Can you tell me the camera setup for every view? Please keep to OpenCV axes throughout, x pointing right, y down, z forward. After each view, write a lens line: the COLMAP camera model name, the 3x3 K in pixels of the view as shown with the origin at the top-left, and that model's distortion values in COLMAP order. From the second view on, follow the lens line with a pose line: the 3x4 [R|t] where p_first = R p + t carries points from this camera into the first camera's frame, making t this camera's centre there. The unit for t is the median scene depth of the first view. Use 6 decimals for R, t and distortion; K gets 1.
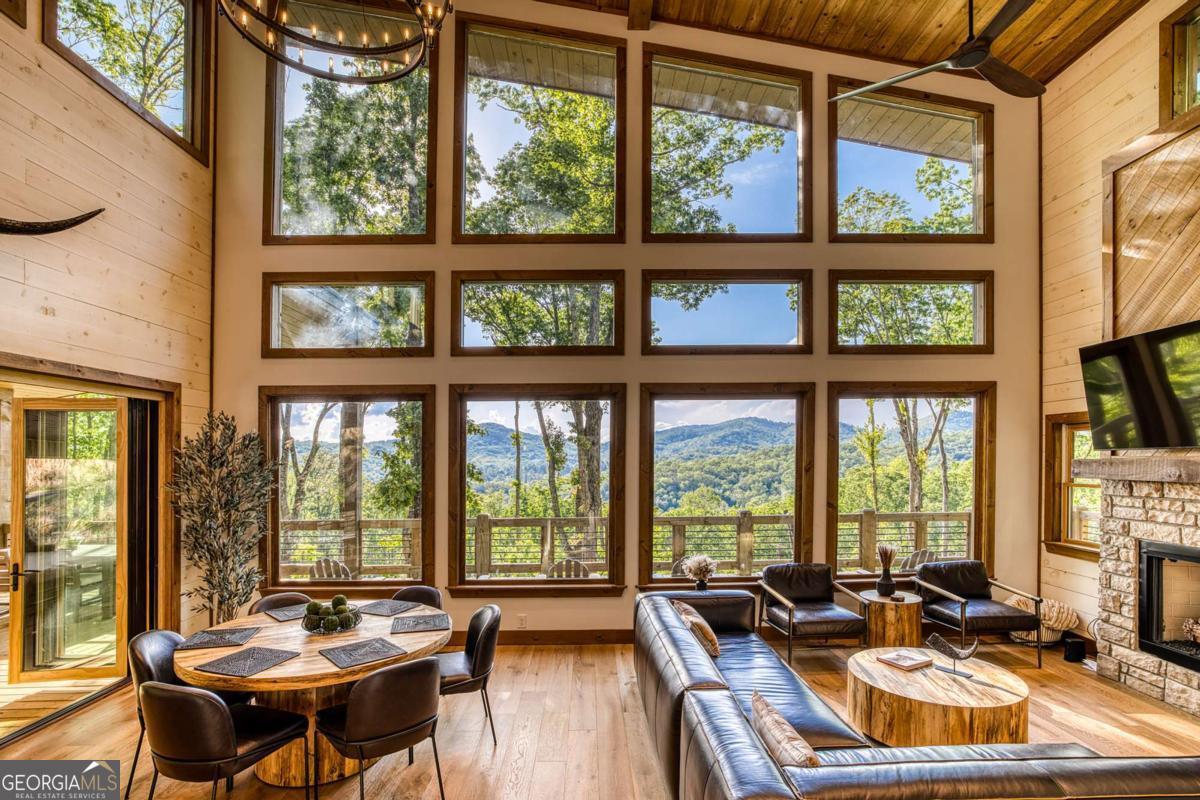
lens RADIAL K [[581.2, 0, 569.5], [0, 581.2, 466.4], [0, 0, 1]] dist [-0.026837, 0.008536]
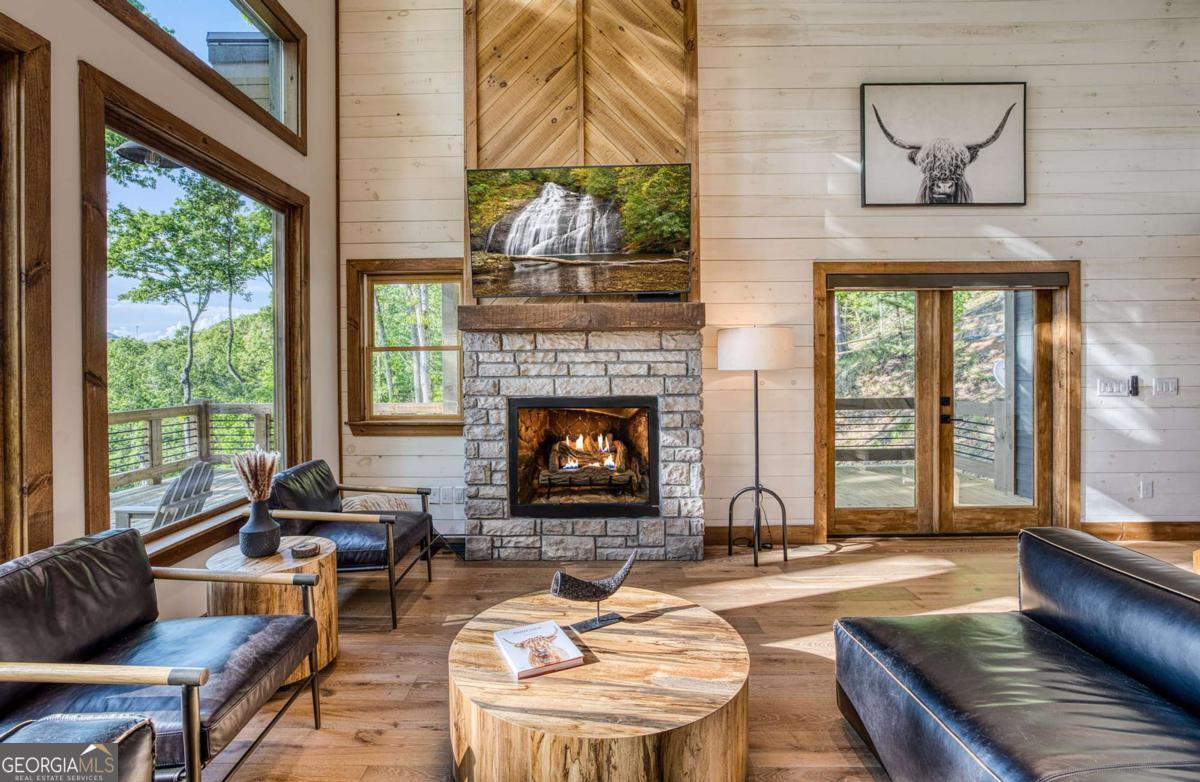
lens RADIAL K [[582.5, 0, 560.2], [0, 582.5, 368.4], [0, 0, 1]] dist [-0.024539, 0.005962]
pose [[0.024215, -0.008717, 0.999669, 0.052984], [0.021399, 0.999737, 0.008199, 0.065230], [-0.999478, 0.021193, 0.024395, 0.774340]]
